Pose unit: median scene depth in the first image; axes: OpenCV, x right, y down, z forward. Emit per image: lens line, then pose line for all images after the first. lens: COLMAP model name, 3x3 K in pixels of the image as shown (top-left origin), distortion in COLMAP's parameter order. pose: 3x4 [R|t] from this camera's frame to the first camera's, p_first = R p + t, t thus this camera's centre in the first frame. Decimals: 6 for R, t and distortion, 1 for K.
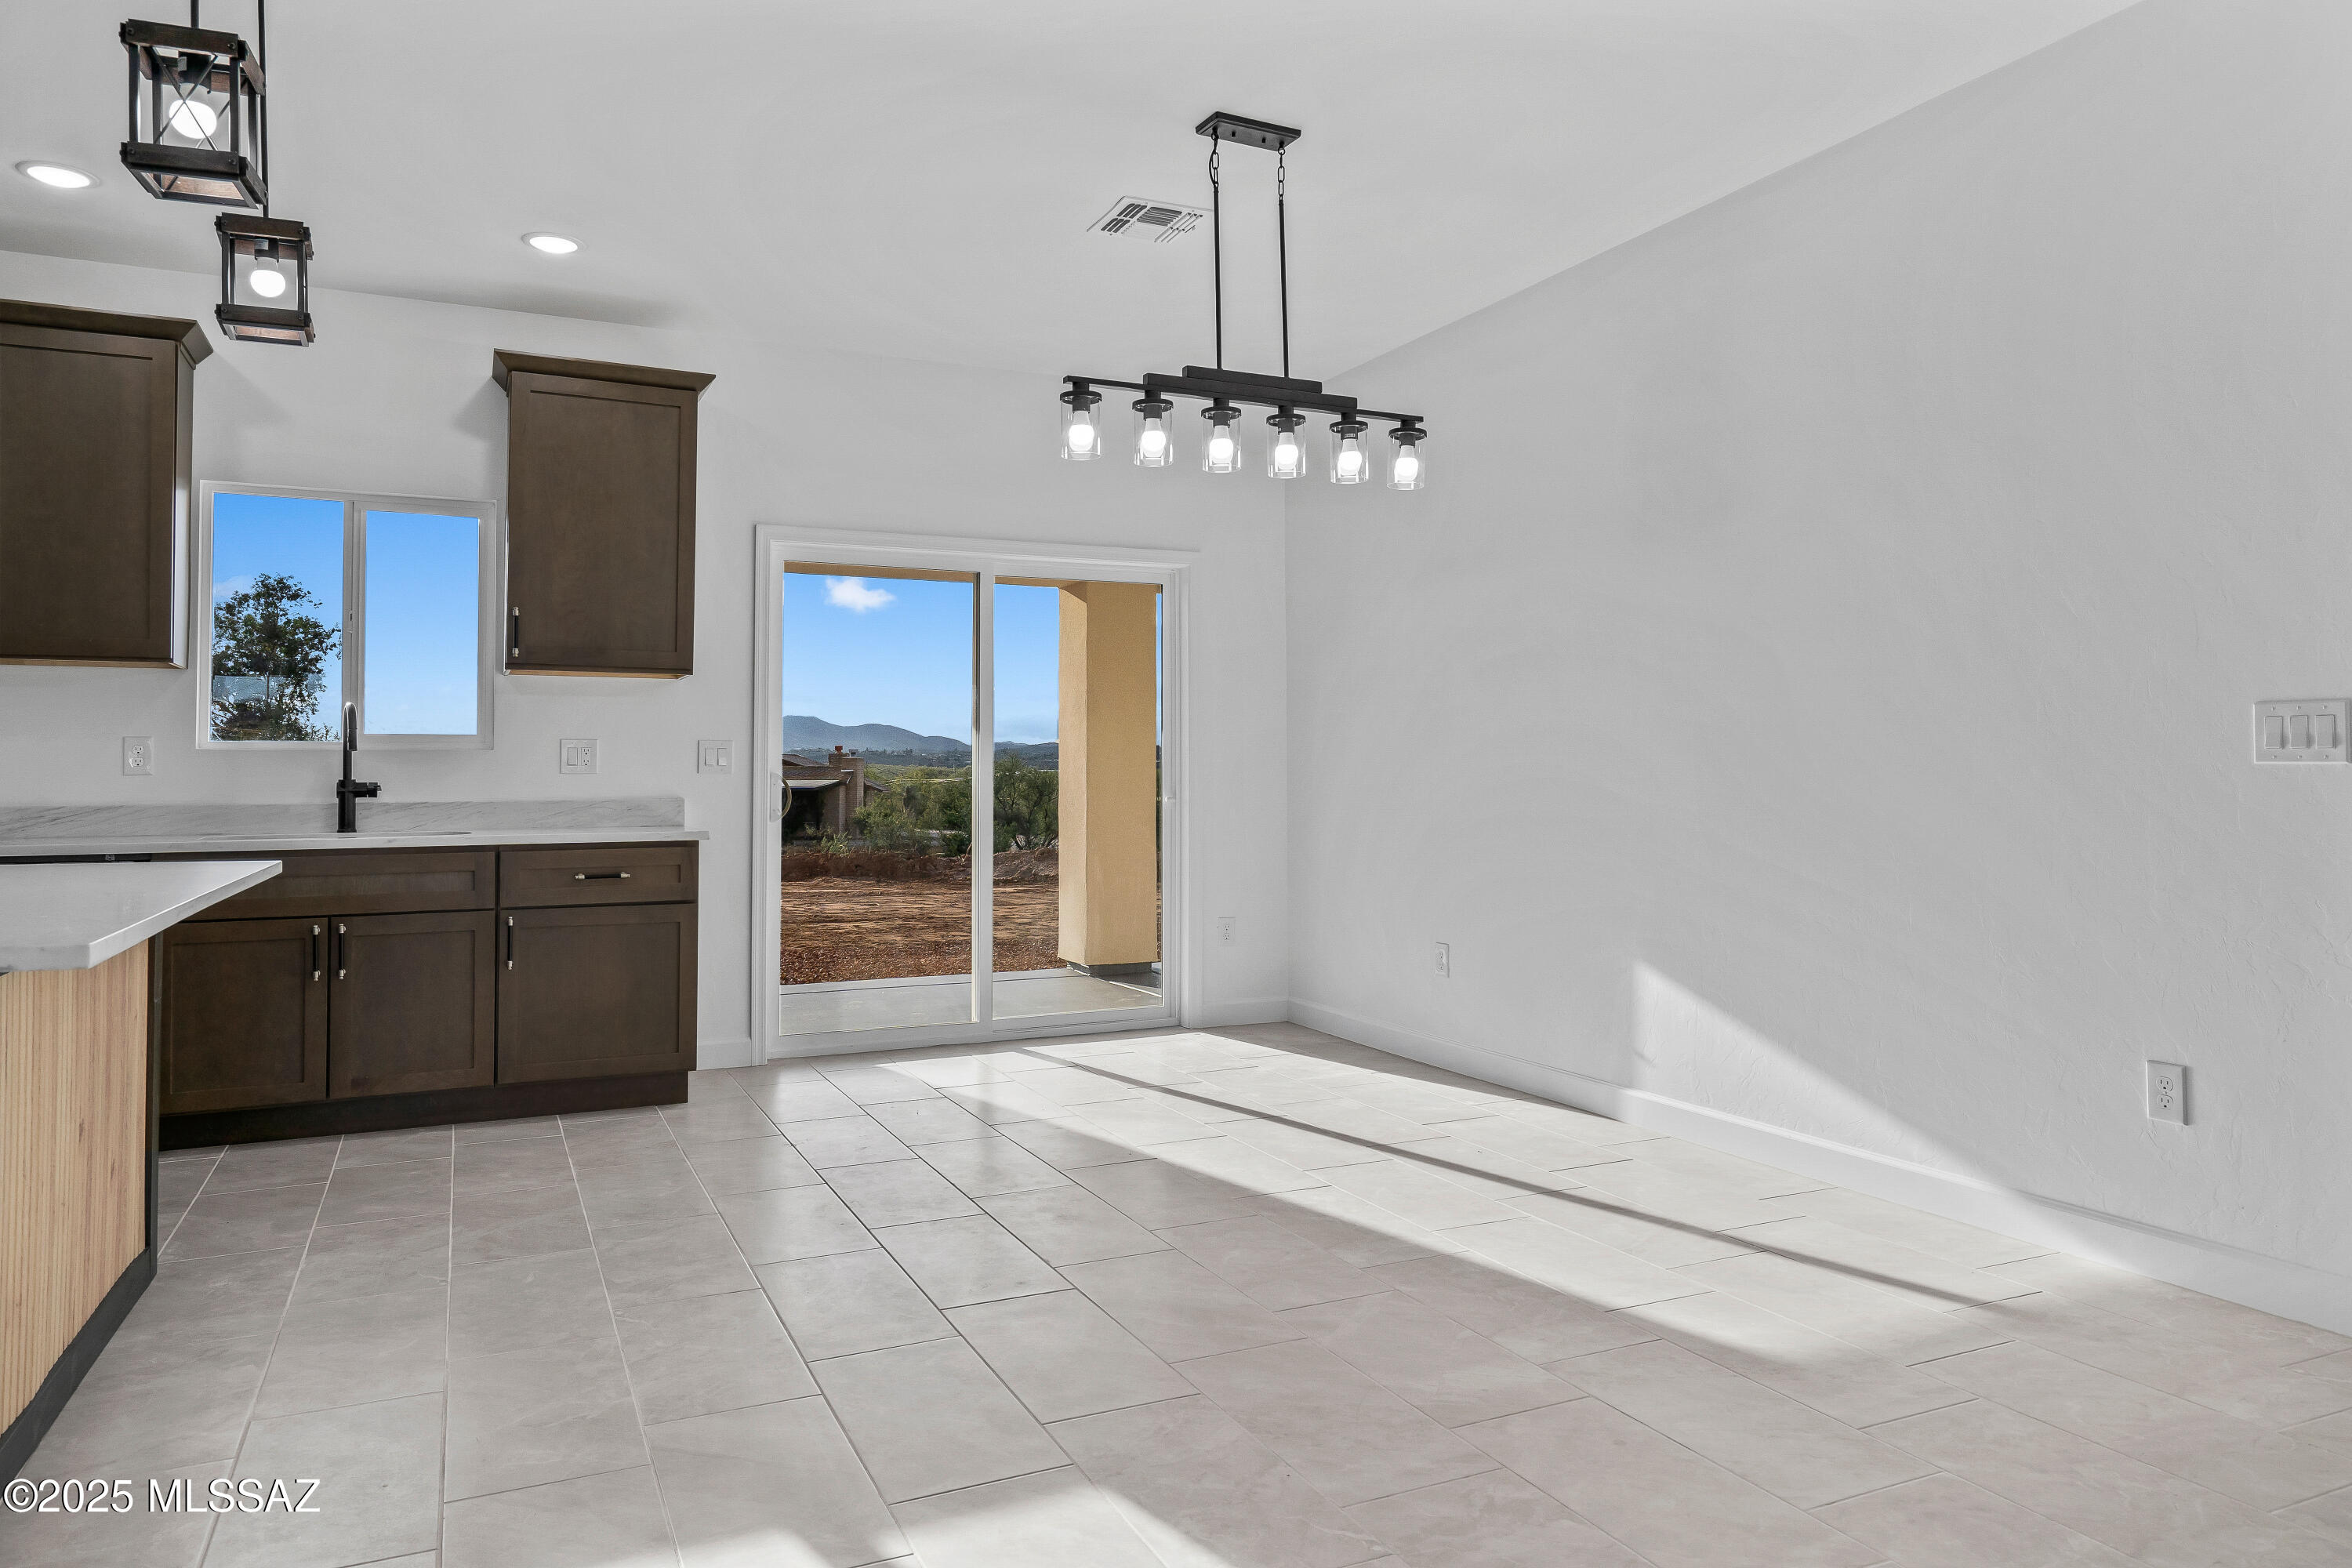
lens RADIAL K [[1505.0, 0, 1169.6], [0, 1505.0, 728.0], [0, 0, 1]] dist [0.010900, -0.005517]
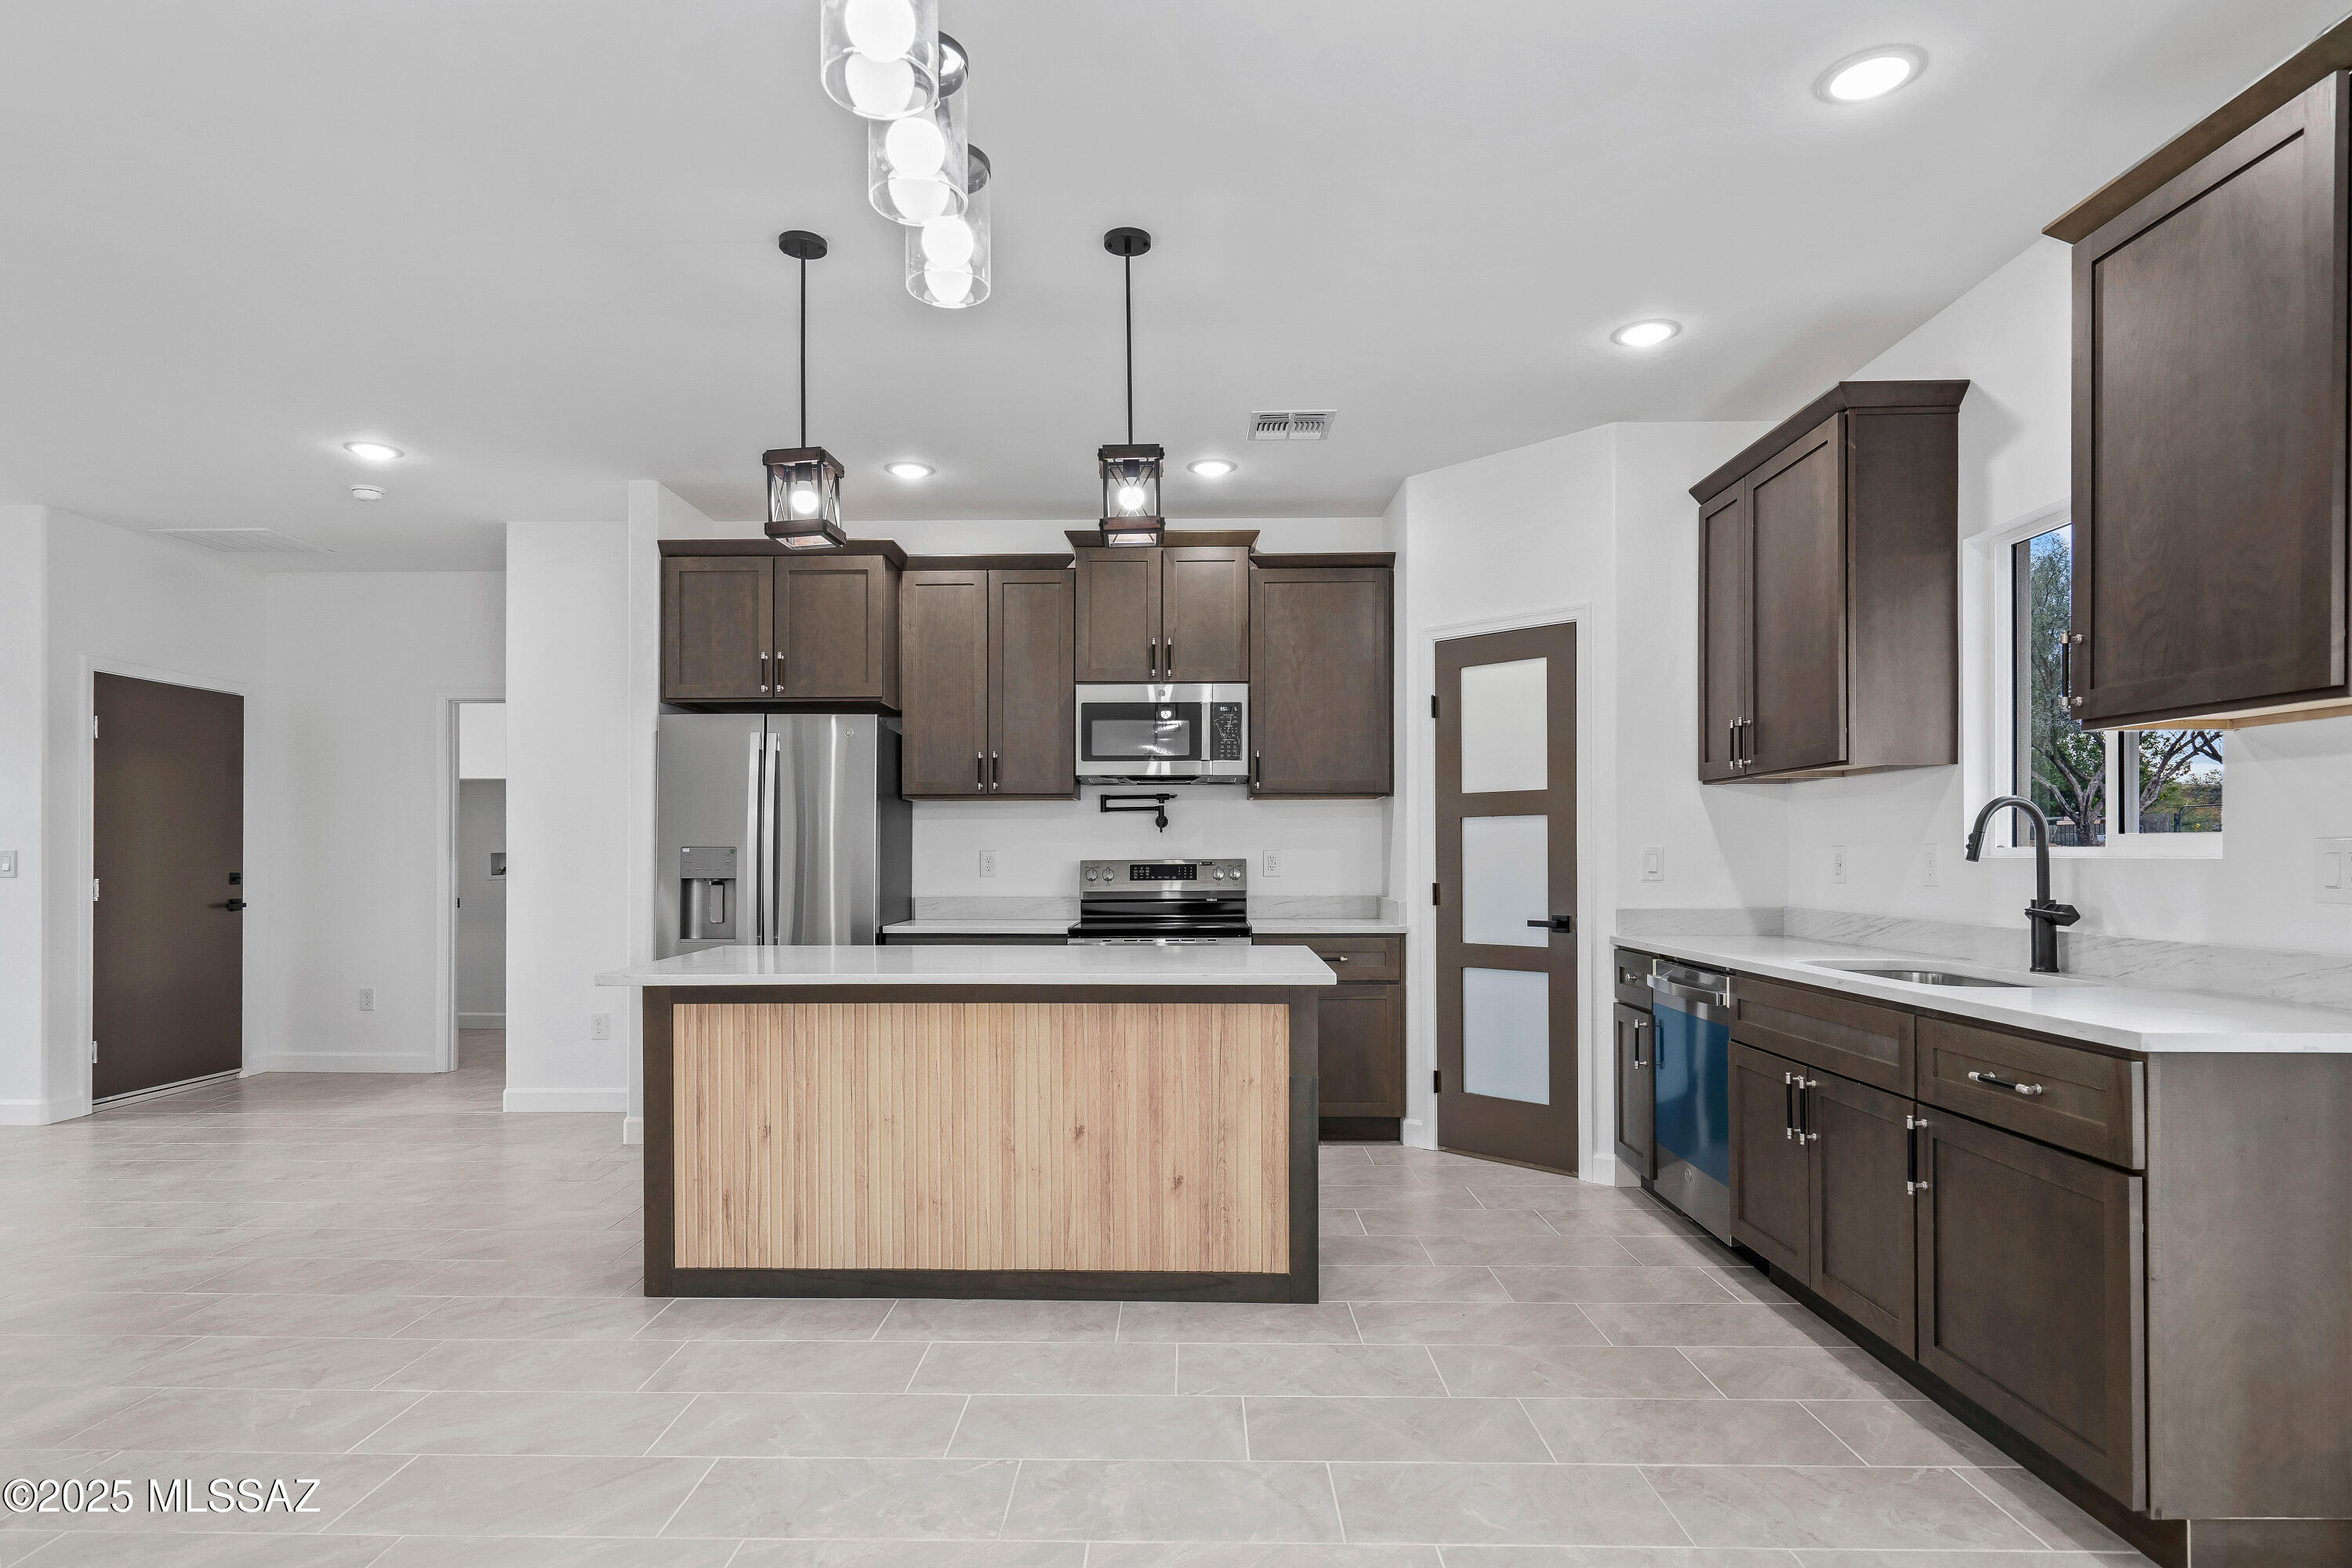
lens RADIAL K [[1286.8, 0, 1156.7], [0, 1286.8, 848.5], [0, 0, 1]] dist [0.006026, -0.000258]
pose [[-0.447507, 0.001632, -0.894279, 0.249838], [0.031435, 0.999409, -0.013906, 0.006189], [0.893728, -0.034335, -0.447294, 1.103612]]
